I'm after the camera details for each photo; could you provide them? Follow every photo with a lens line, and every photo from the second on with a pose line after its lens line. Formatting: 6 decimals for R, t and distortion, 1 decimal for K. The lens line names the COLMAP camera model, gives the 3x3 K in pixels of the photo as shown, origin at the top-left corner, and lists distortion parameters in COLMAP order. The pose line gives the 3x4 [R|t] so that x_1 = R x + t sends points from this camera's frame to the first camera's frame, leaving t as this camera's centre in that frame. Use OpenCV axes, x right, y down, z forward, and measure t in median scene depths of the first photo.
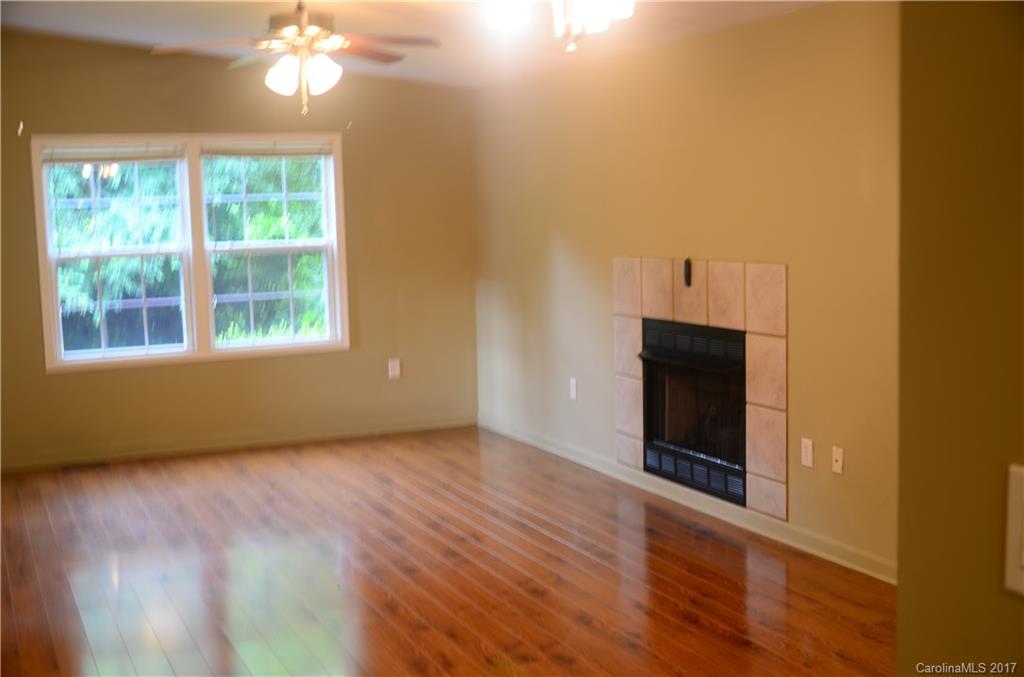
lens RADIAL K [[1311.4, 0, 512.0], [0, 1311.4, 338.5], [0, 0, 1]] dist [-0.097264, -0.002640]
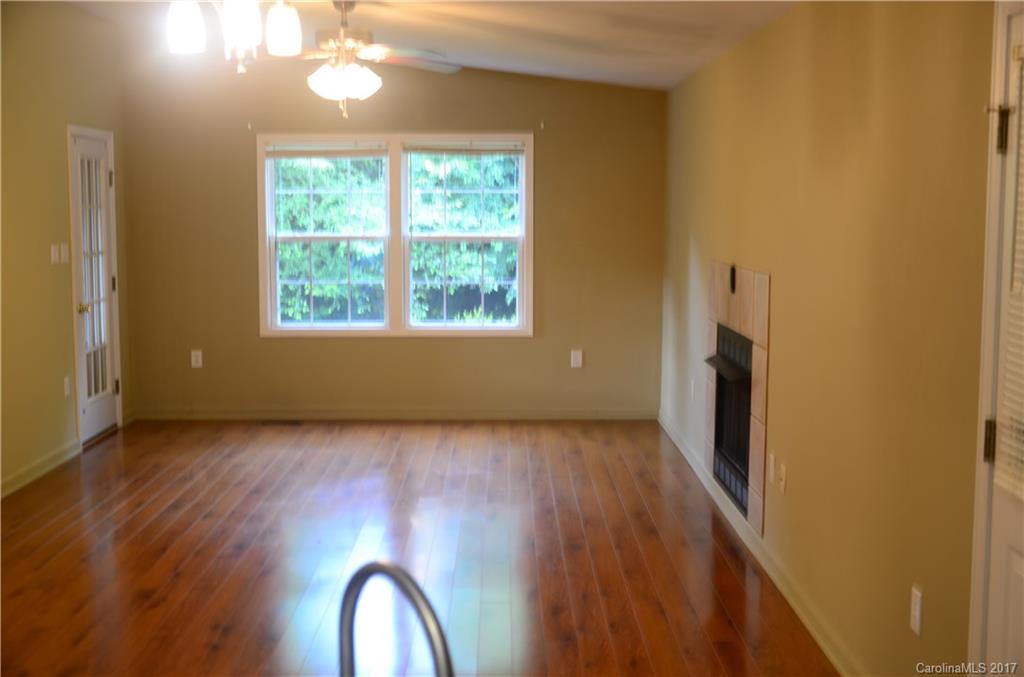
lens RADIAL K [[1311.4, 0, 512.0], [0, 1311.4, 338.5], [0, 0, 1]] dist [-0.097264, -0.002640]
pose [[0.913534, 0.072490, -0.400250, 0.356095], [-0.070672, 0.997312, 0.019322, -0.012269], [0.400575, 0.010635, 0.916202, 0.024080]]
